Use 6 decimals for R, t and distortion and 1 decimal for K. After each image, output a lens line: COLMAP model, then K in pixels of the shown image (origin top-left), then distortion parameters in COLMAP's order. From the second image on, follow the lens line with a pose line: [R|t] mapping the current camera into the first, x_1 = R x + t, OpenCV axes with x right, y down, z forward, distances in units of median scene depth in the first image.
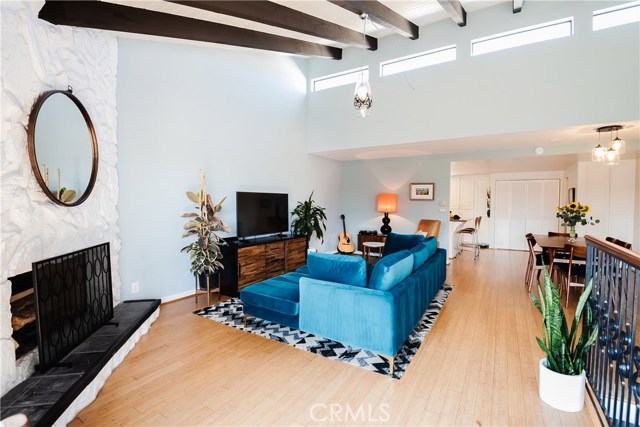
lens RADIAL K [[296.8, 0, 320.3], [0, 296.8, 210.5], [0, 0, 1]] dist [-0.012004, -0.011952]
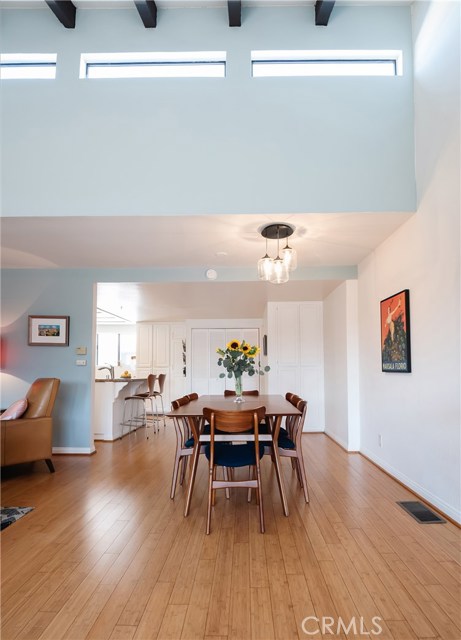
lens RADIAL K [[335.1, 0, 237.3], [0, 335.1, 350.0], [0, 0, 1]] dist [0.001067, 0.000180]
pose [[0.859512, 0.018447, 0.510783, 0.560636], [0.023030, 0.996936, -0.074757, 0.055470], [-0.510597, 0.076017, 0.856453, 0.422188]]
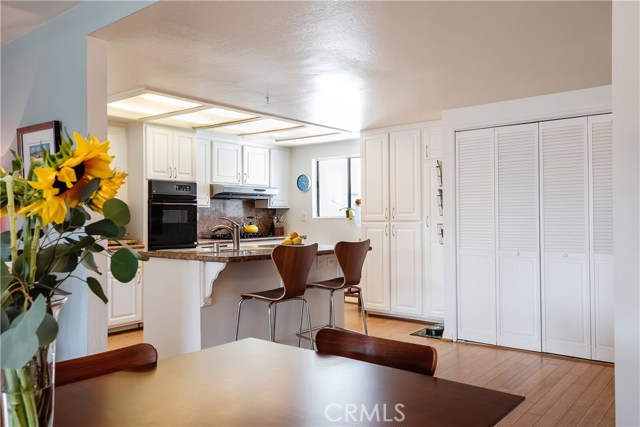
lens RADIAL K [[505.2, 0, 323.5], [0, 505.2, 211.5], [0, 0, 1]] dist [-0.042242, -0.000694]
pose [[0.994067, -0.016032, -0.107580, 1.144972], [0.012105, 0.999240, -0.037055, 0.018161], [0.108093, 0.035532, 0.993506, 0.956767]]
